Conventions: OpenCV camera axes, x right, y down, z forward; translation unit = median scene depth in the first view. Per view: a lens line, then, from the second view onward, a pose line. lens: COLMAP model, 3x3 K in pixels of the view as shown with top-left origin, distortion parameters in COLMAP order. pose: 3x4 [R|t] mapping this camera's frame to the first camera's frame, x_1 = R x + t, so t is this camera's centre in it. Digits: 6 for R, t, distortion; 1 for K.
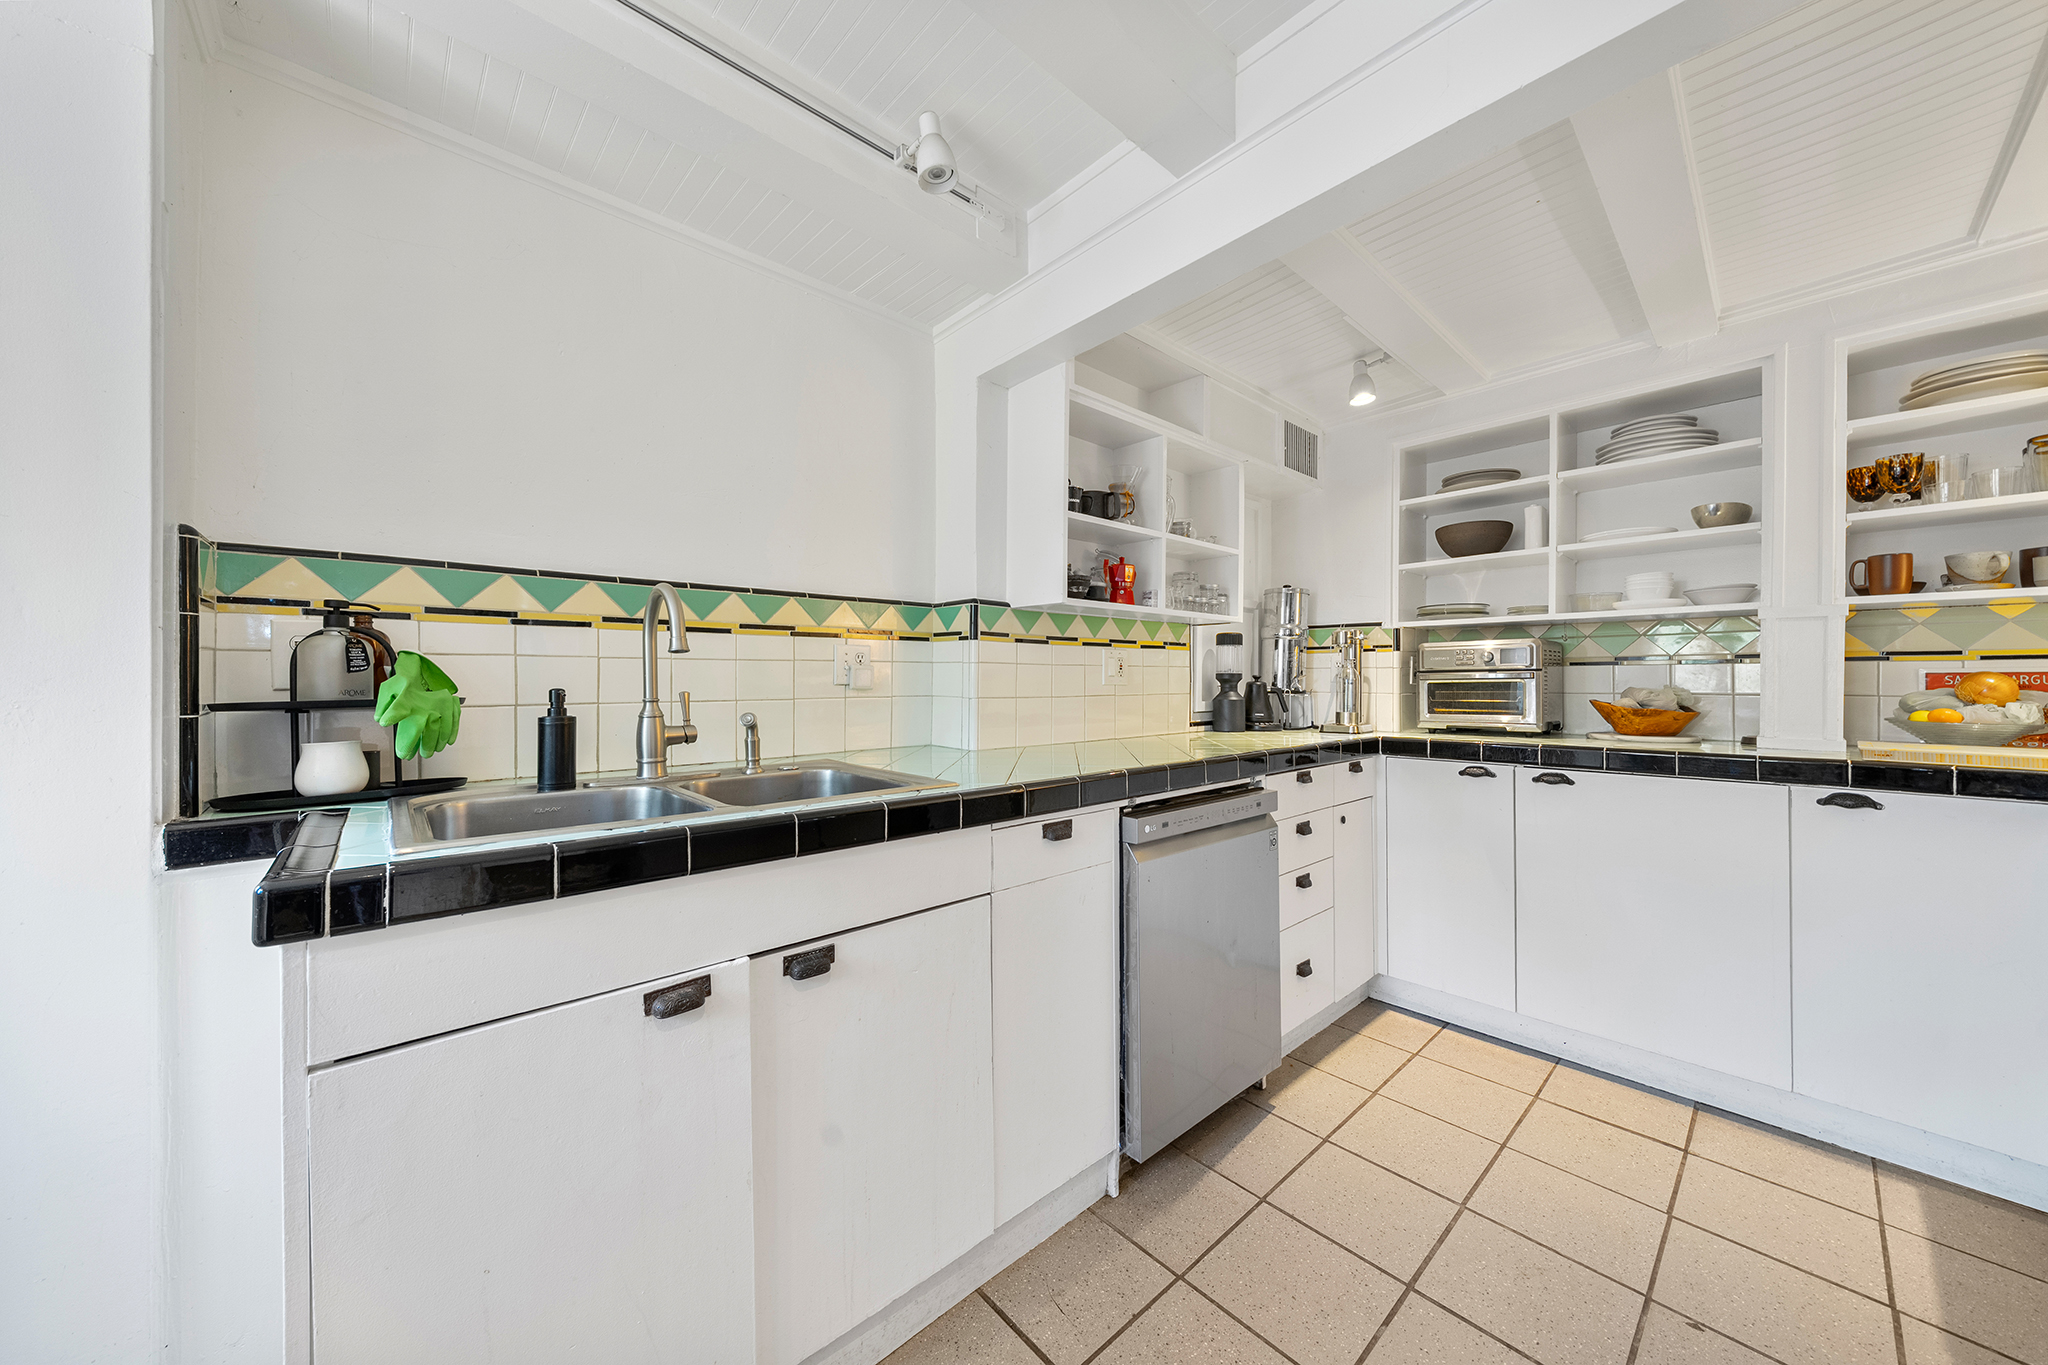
lens RADIAL K [[716.4, 0, 1022.8], [0, 716.4, 676.1], [0, 0, 1]] dist [-0.001168, -0.000085]
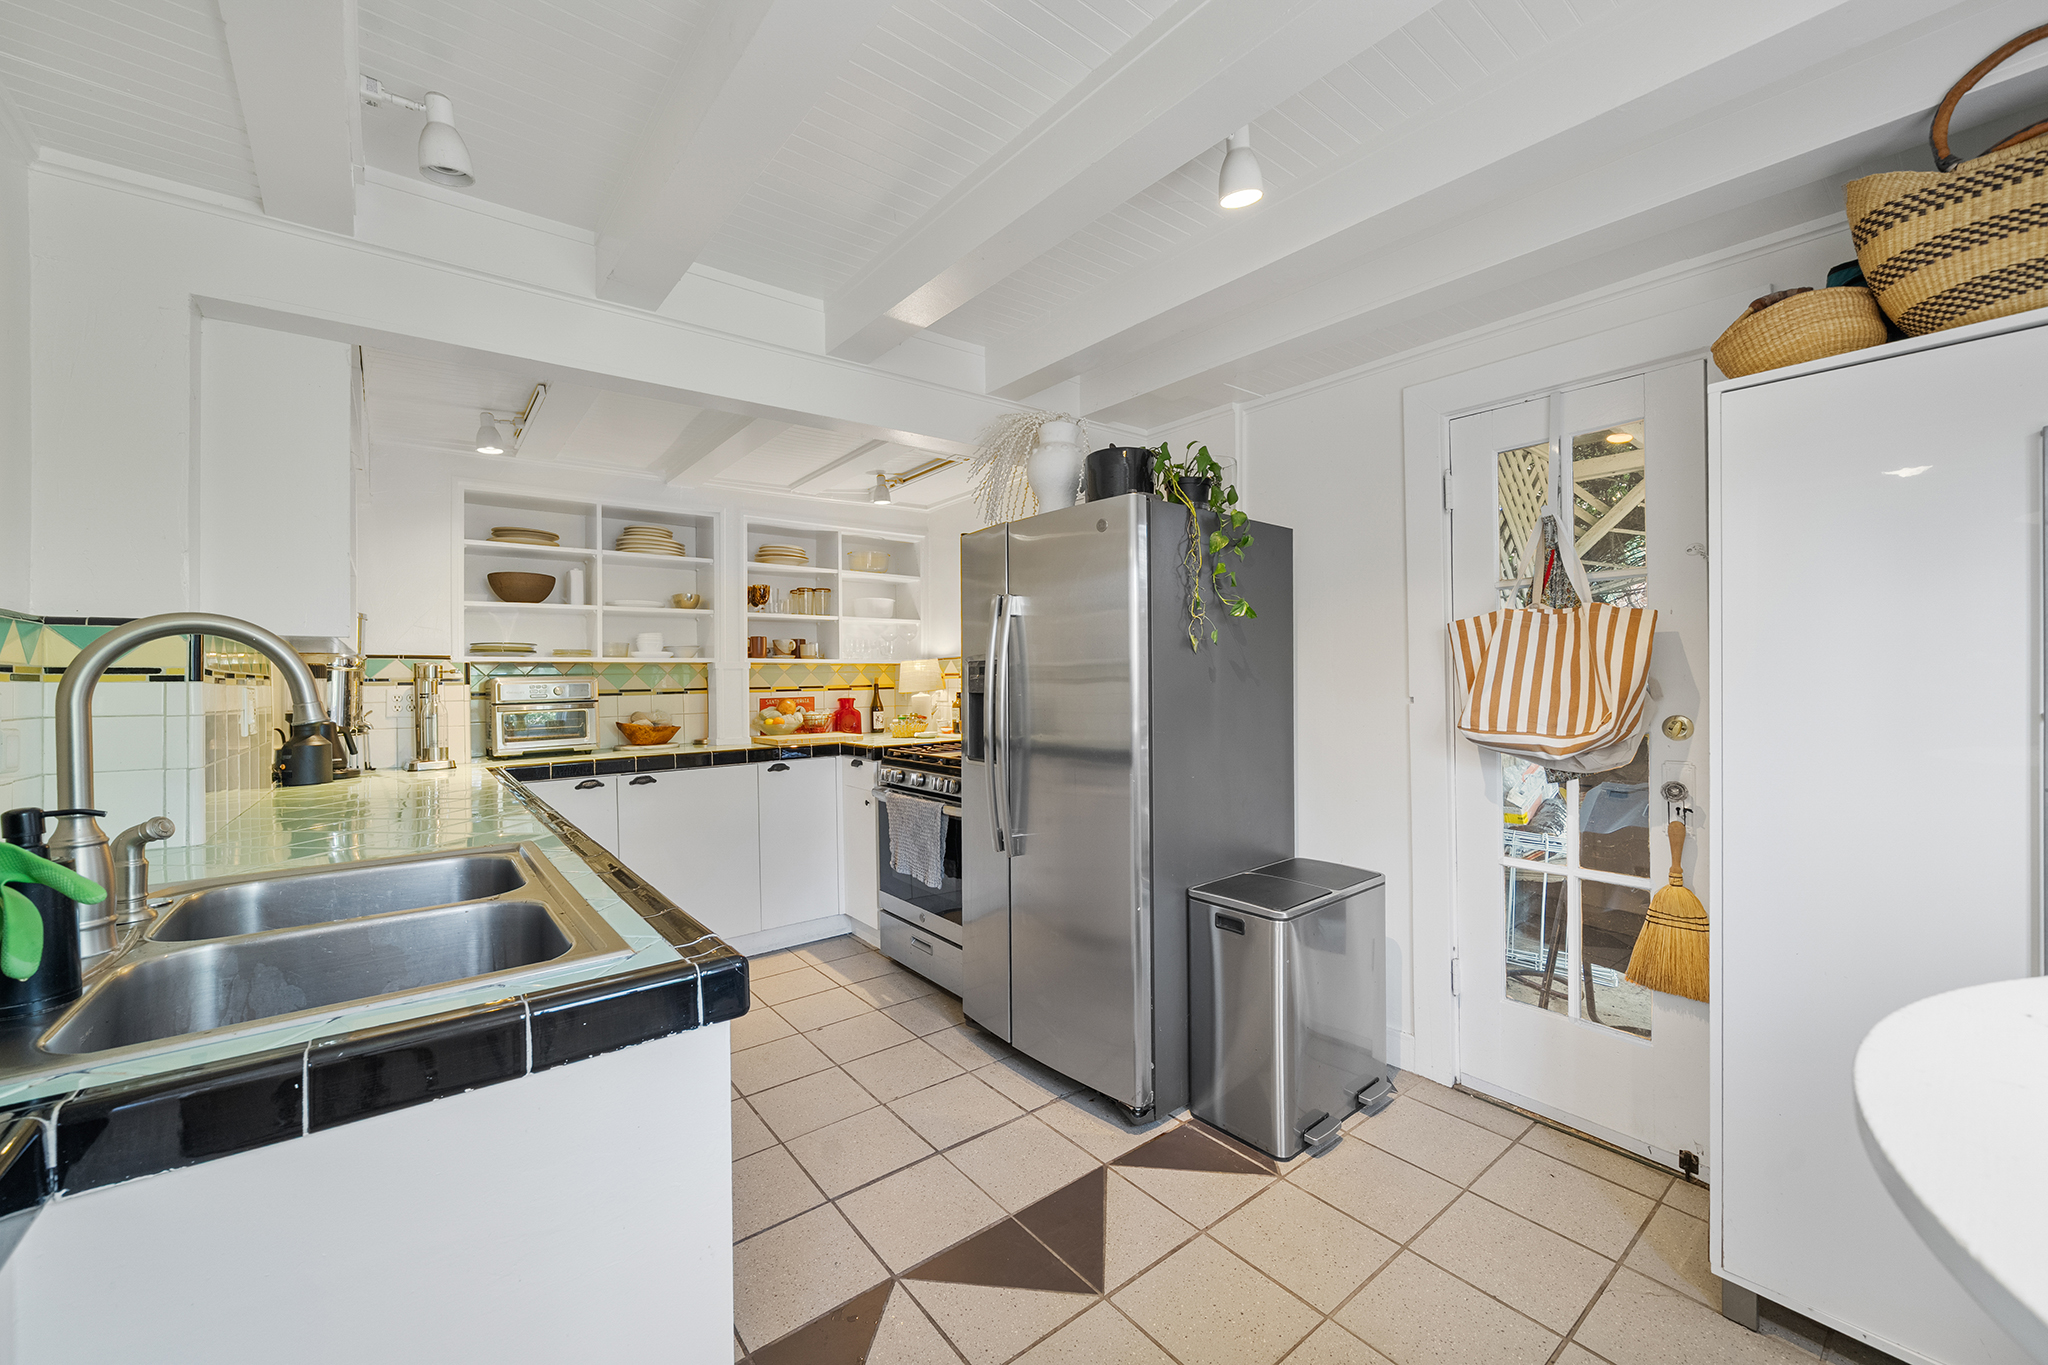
lens RADIAL K [[787.9, 0, 1020.4], [0, 787.9, 679.3], [0, 0, 1]] dist [-0.000438, -0.000041]
pose [[0.066205, 0.001632, 0.997805, -0.698266], [0.010634, 0.999941, -0.002341, -0.039192], [-0.997749, 0.010765, 0.066183, 0.154049]]
